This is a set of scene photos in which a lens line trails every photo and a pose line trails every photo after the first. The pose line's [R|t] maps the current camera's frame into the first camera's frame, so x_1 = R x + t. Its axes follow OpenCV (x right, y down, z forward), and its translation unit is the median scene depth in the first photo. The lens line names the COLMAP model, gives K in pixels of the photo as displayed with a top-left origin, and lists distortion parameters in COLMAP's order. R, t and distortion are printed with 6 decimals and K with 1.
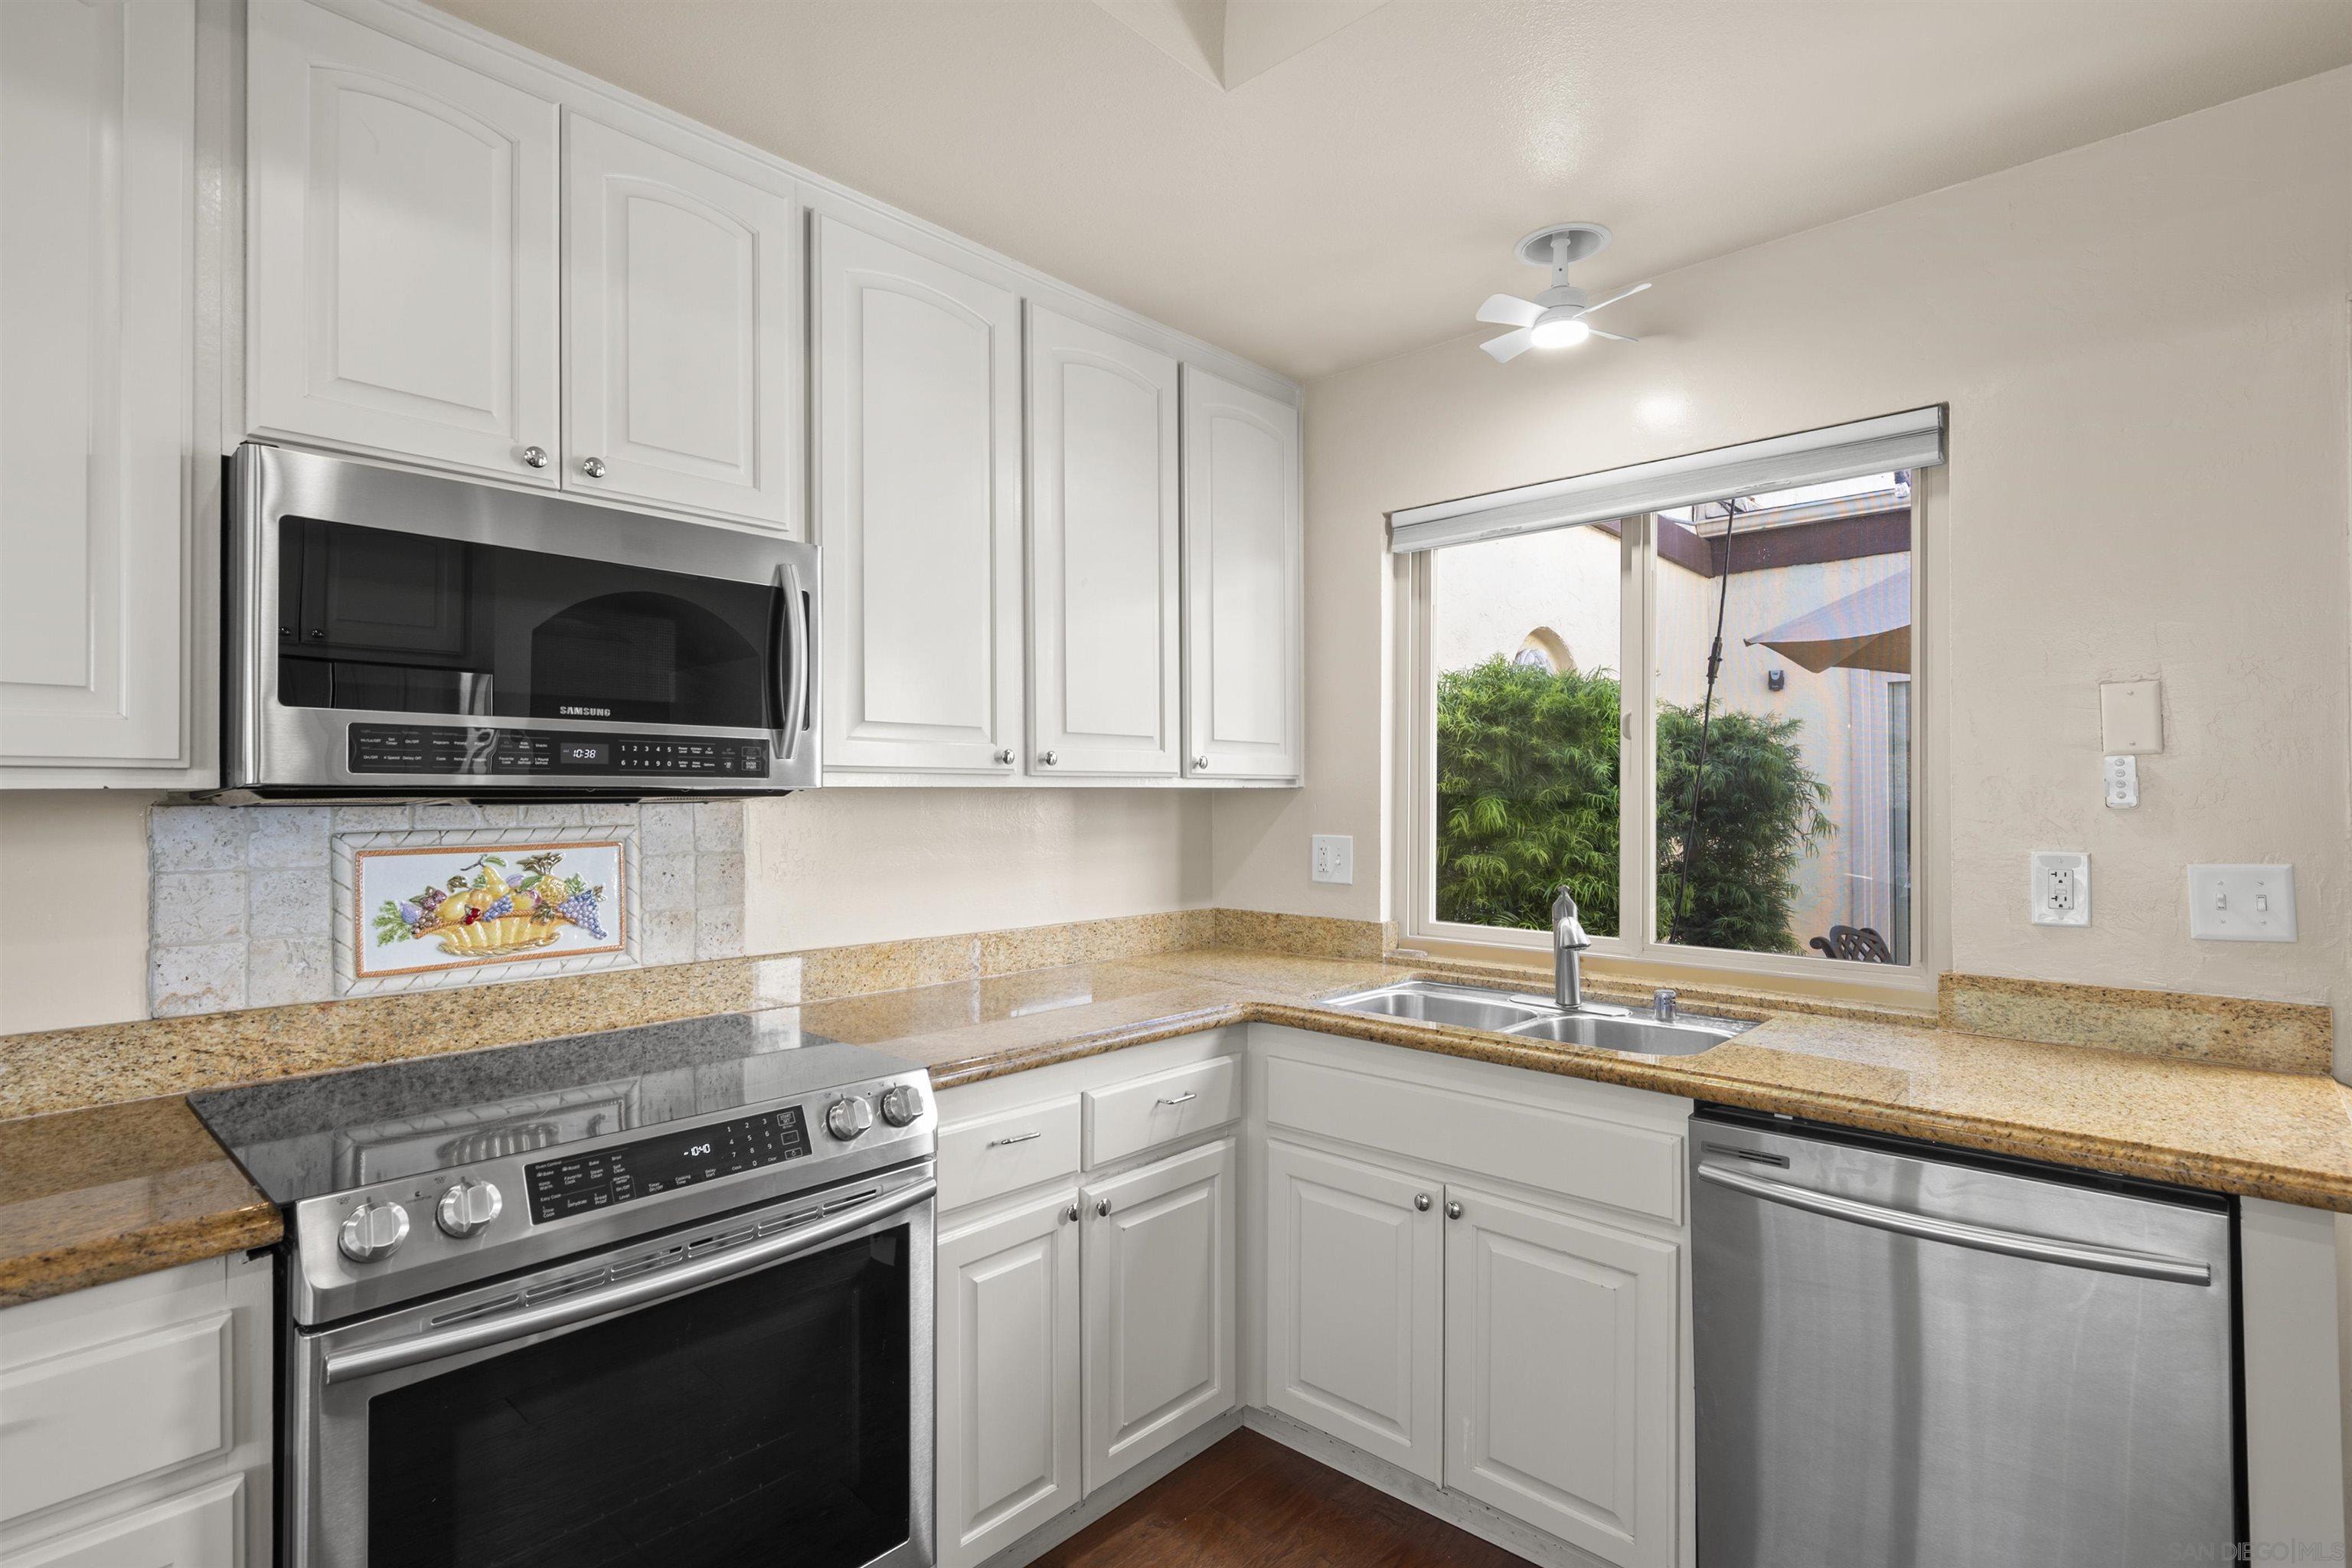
lens RADIAL K [[1140.5, 0, 1177.3], [0, 1140.5, 785.6], [0, 0, 1]] dist [-0.000151, -0.000173]
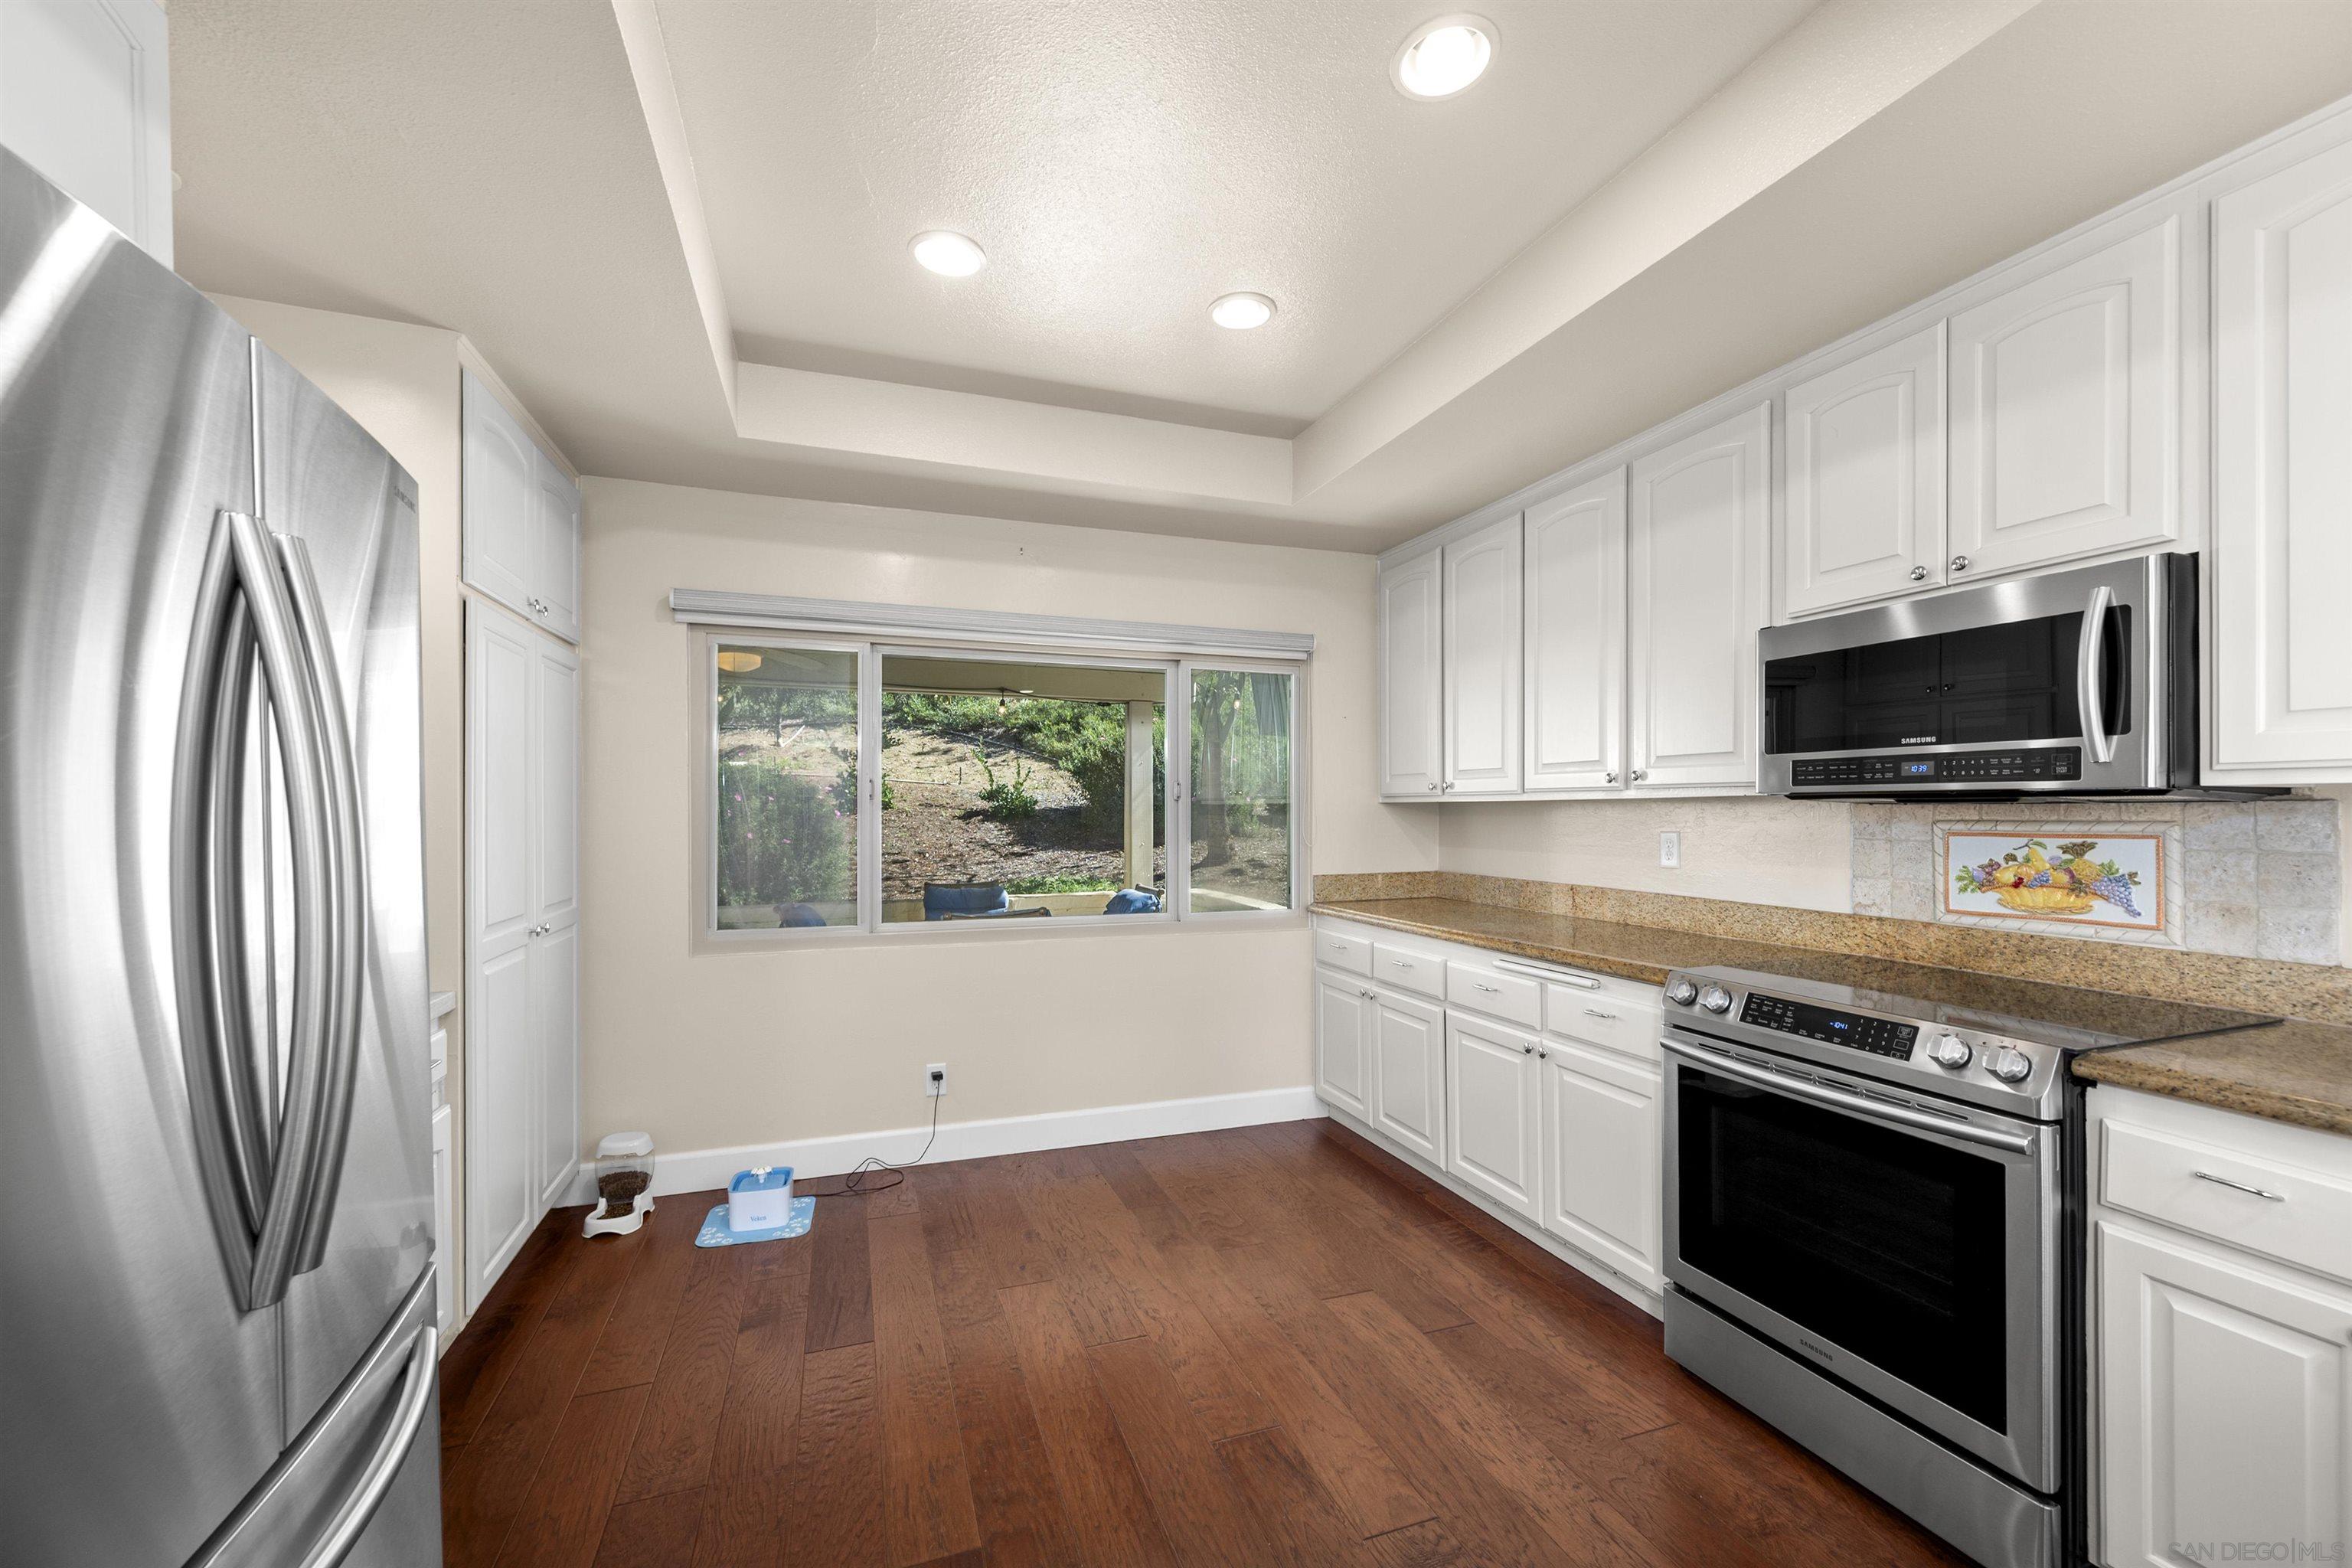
lens RADIAL K [[929.4, 0, 1177.8], [0, 929.4, 805.0], [0, 0, 1]] dist [0.003442, 0.000912]
pose [[-0.479227, 0.002284, -0.877688, 0.911290], [0.015061, 0.999871, -0.005622, 0.010262], [0.877562, -0.015913, -0.479199, 0.663849]]
